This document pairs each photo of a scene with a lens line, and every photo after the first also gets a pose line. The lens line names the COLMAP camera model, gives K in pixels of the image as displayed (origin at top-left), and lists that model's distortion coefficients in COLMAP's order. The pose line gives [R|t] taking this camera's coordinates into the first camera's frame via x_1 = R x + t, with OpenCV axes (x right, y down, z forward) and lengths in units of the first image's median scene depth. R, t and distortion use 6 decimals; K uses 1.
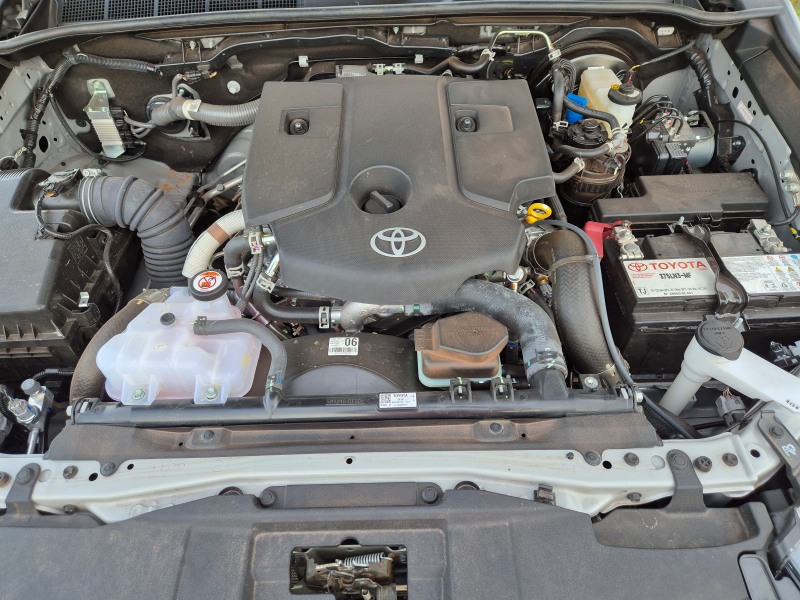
lens RADIAL K [[544.4, 0, 396.7], [0, 544.4, 292.0], [0, 0, 1]] dist [0.051318, -0.047115]
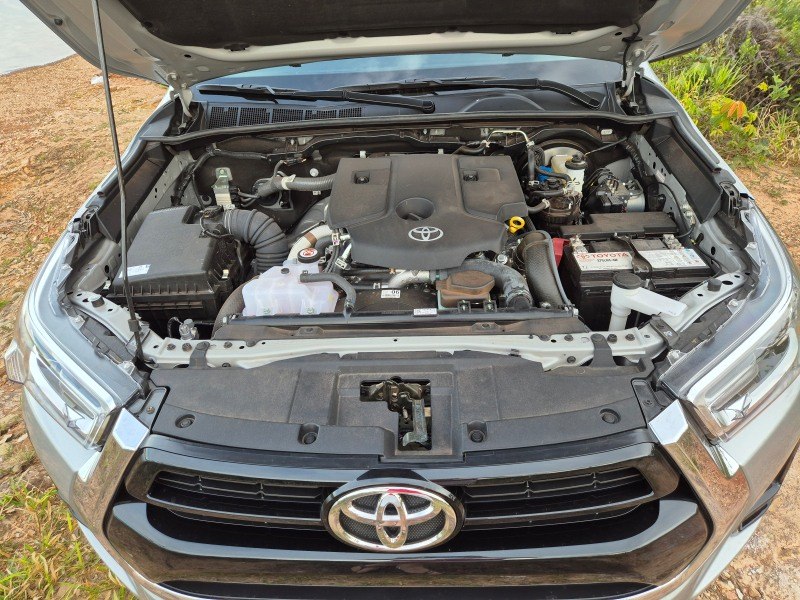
lens RADIAL K [[546.0, 0, 403.3], [0, 546.0, 296.5], [0, 0, 1]] dist [0.067324, -0.072361]
pose [[0.999162, 0.004458, -0.040686, 0.001874], [-0.014454, 0.968437, -0.248838, 0.390577], [0.038292, 0.249218, 0.967690, -0.409174]]
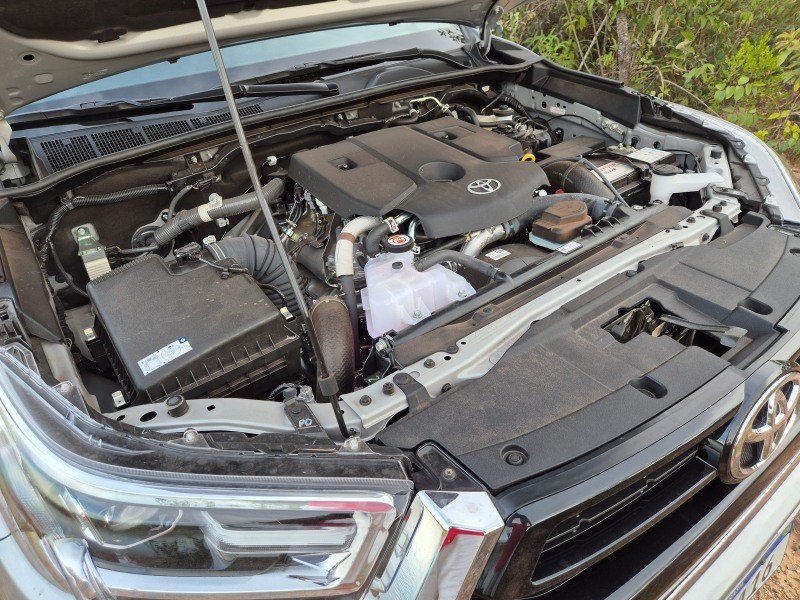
lens RADIAL K [[546.0, 0, 403.3], [0, 546.0, 296.5], [0, 0, 1]] dist [0.067324, -0.072361]
pose [[0.805822, -0.339998, 0.484822, -0.771205], [0.480274, 0.854192, -0.199232, 0.271945], [-0.346393, 0.393393, 0.851619, -0.028663]]
